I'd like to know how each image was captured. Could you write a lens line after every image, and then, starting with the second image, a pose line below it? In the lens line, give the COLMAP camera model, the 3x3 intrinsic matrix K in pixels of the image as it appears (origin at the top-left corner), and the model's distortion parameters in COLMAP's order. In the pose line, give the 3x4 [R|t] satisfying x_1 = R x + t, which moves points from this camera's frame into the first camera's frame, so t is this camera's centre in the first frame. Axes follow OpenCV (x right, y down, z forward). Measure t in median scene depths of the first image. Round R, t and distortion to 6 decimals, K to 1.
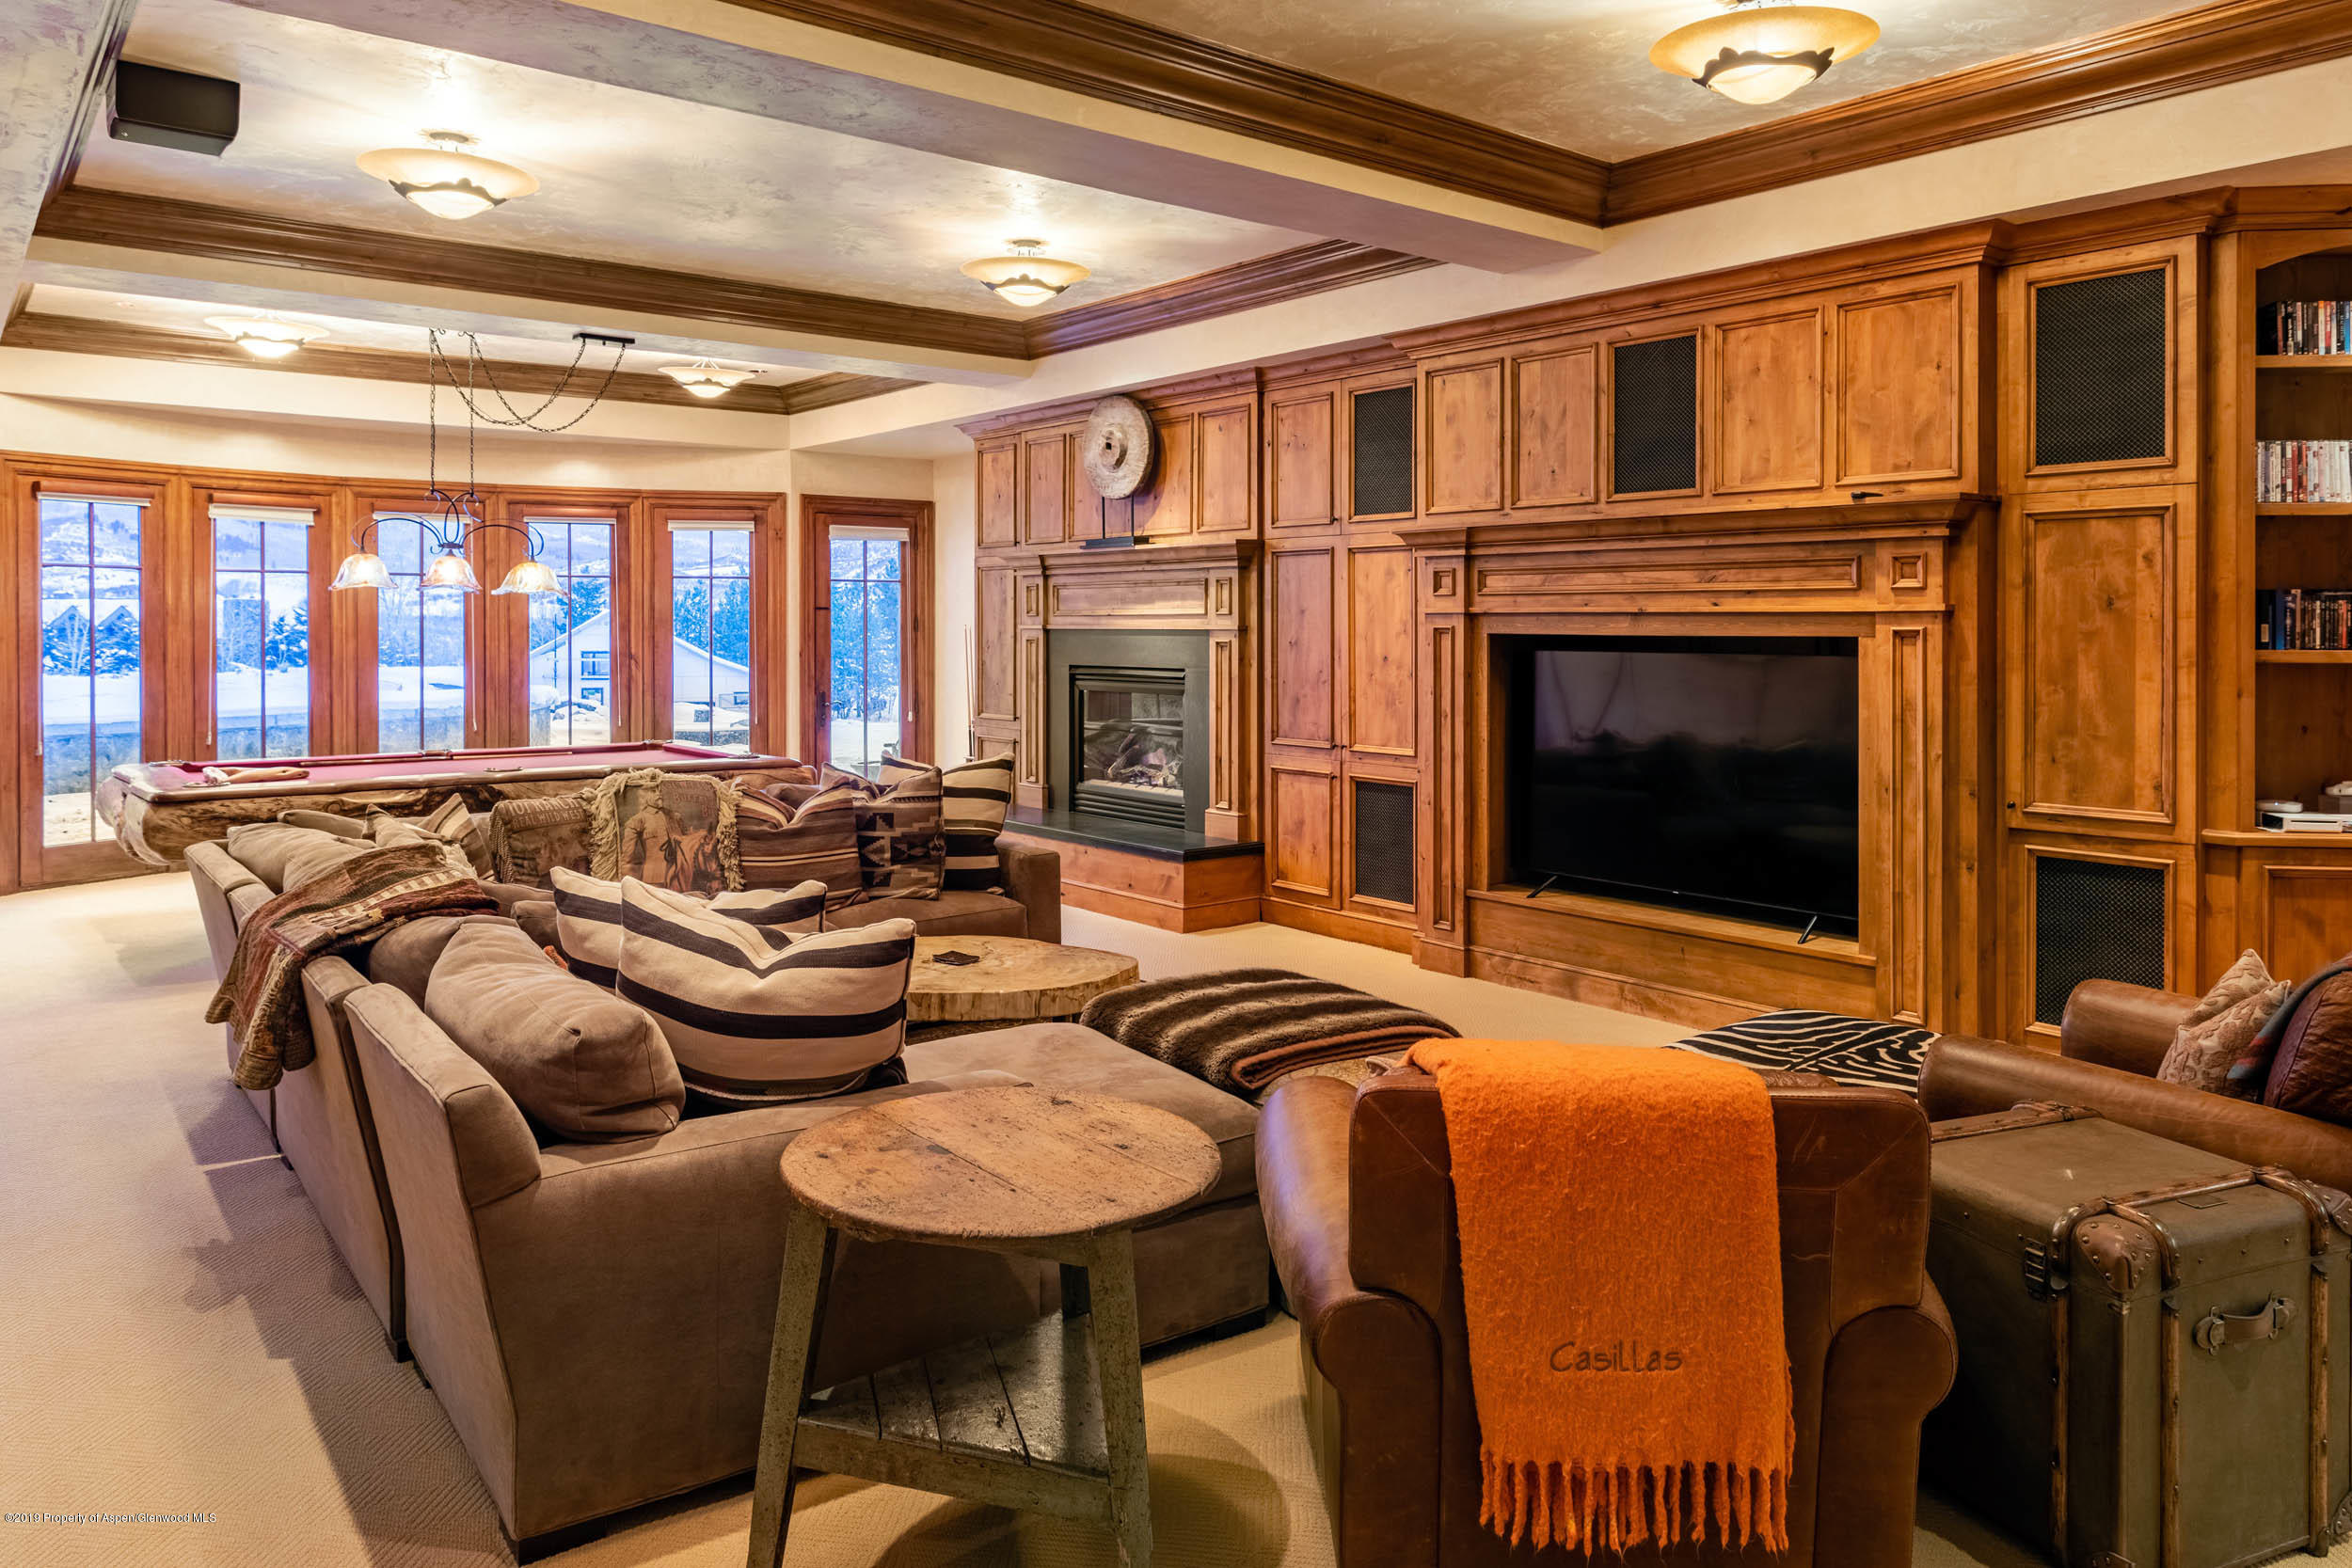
lens RADIAL K [[1617.2, 0, 1176.0], [0, 1617.2, 777.1], [0, 0, 1]] dist [0.002085, 0.000523]
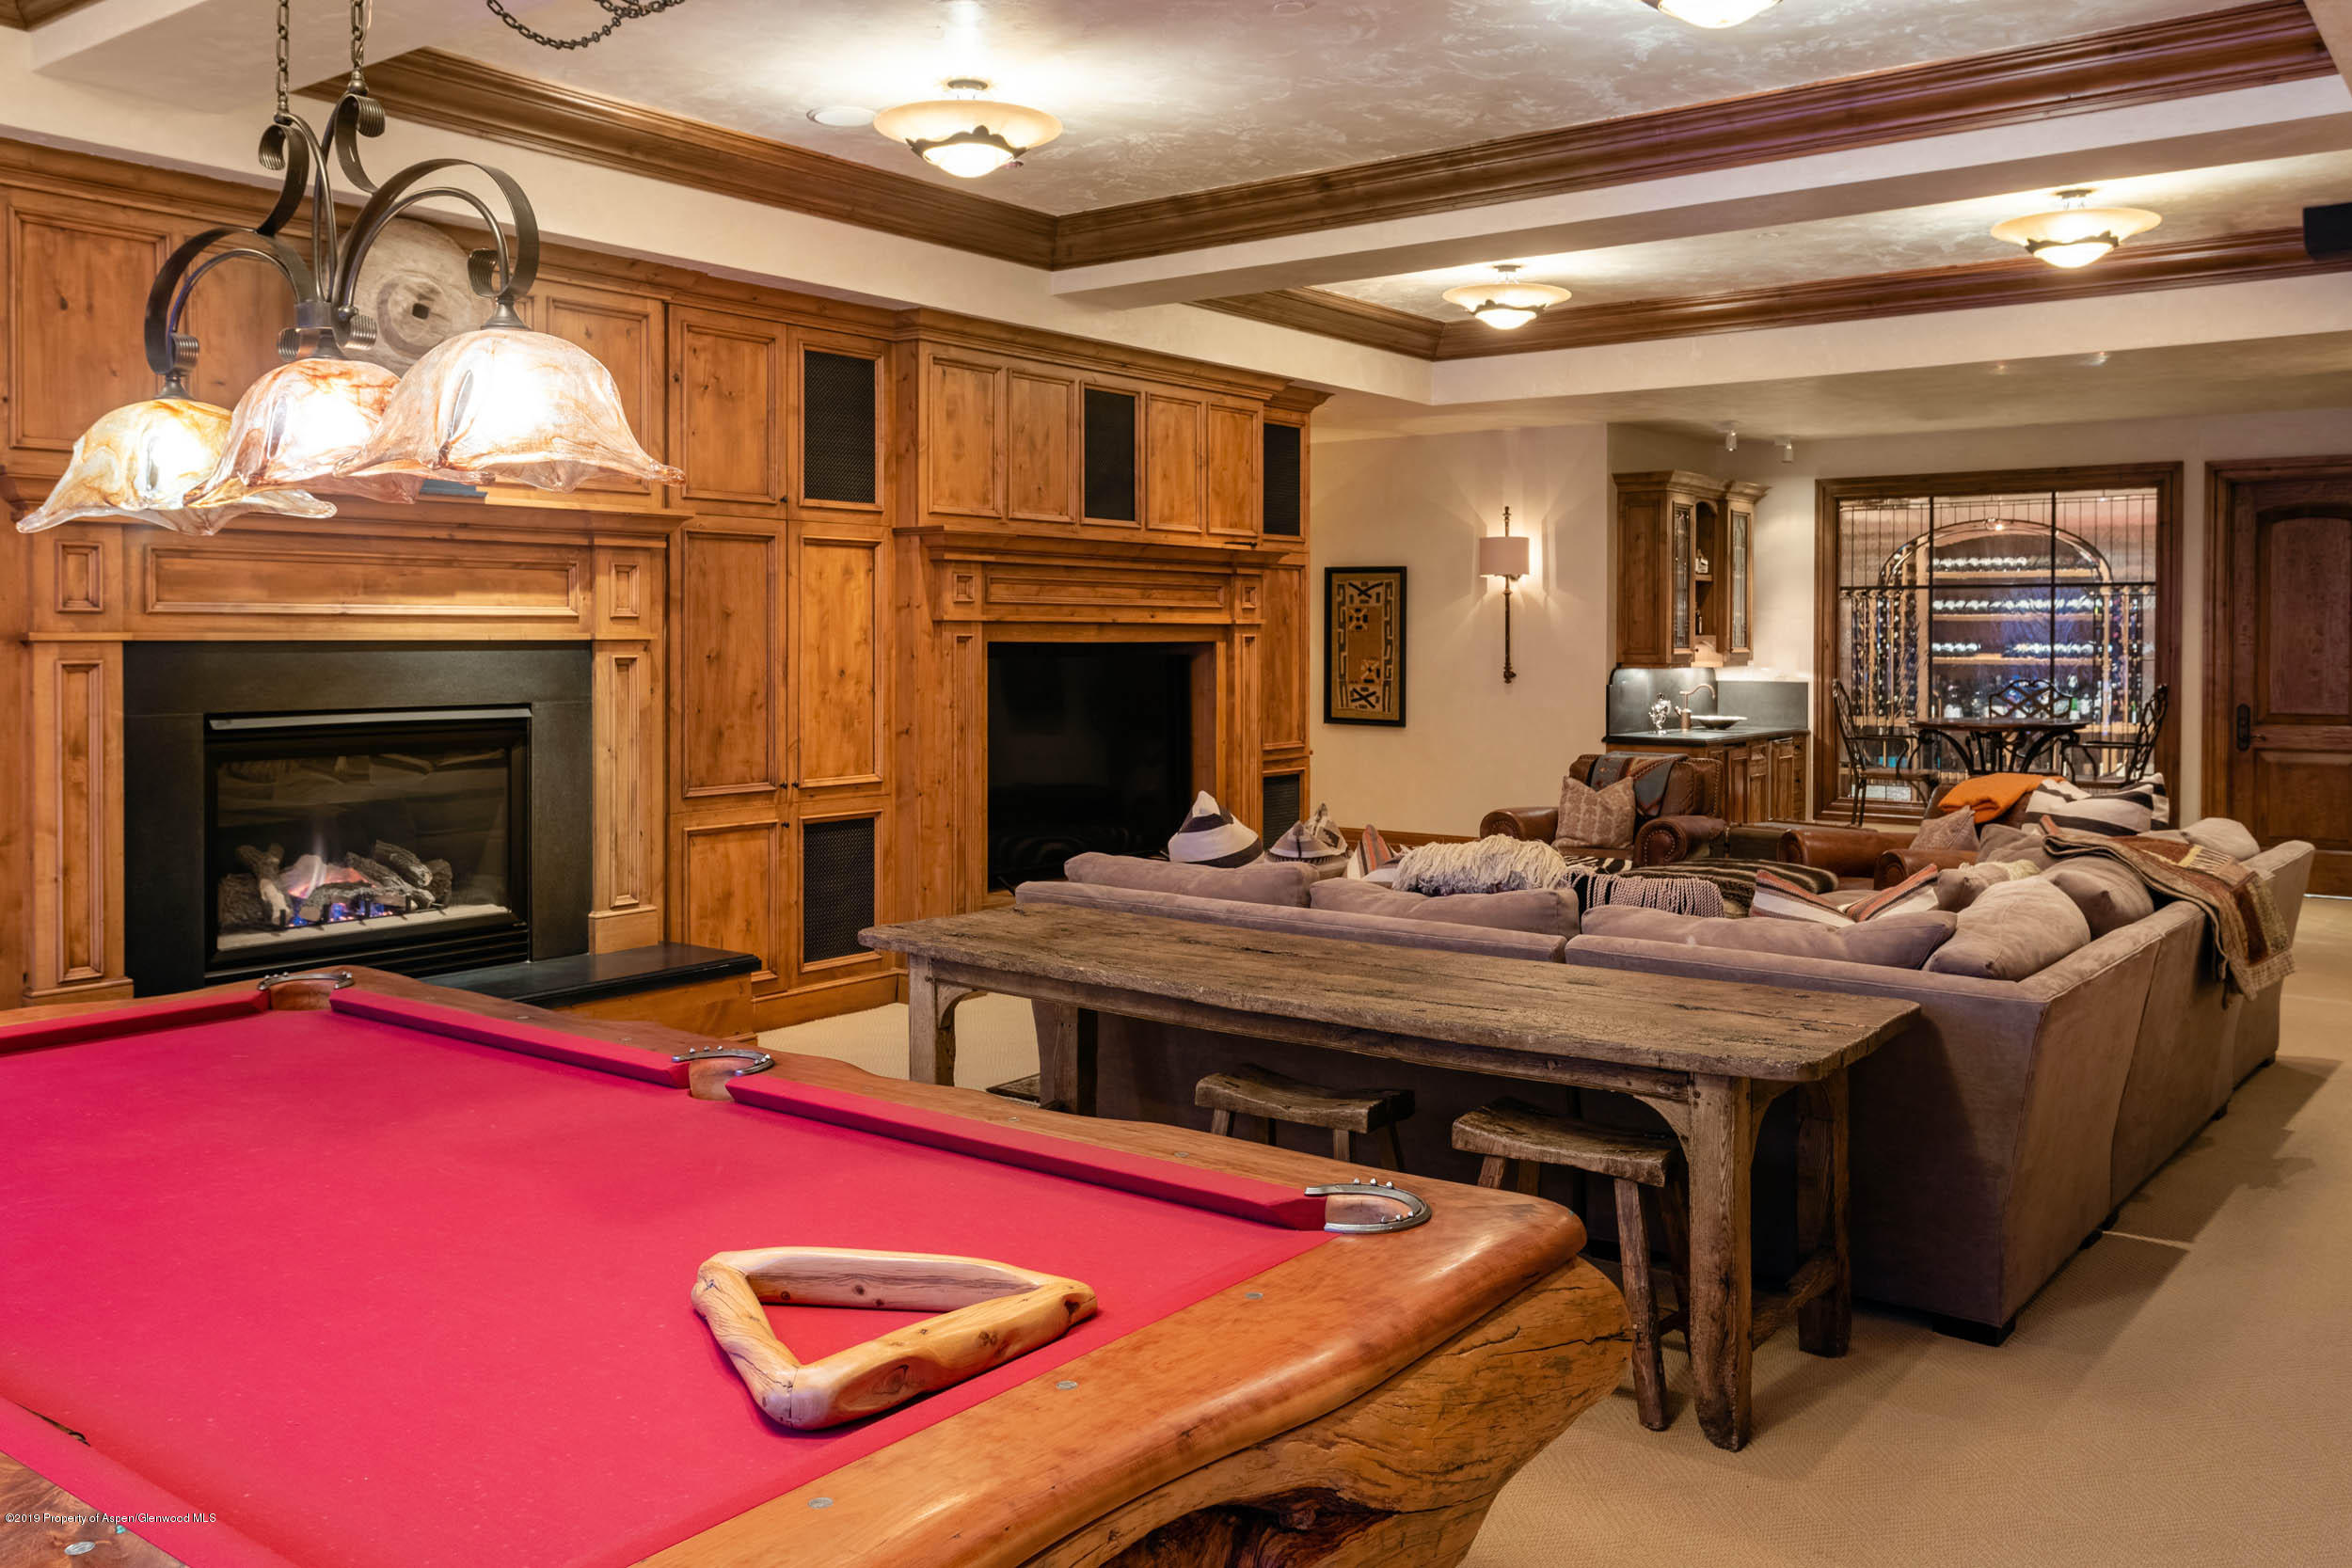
lens RADIAL K [[1929.2, 0, 1175.6], [0, 1929.2, 789.2], [0, 0, 1]] dist [-0.002375, 0.000193]
pose [[-0.255111, -0.090676, 0.962651, -0.913405], [0.077038, 0.990522, 0.113717, -0.116937], [-0.963838, 0.103171, -0.245708, 1.112765]]
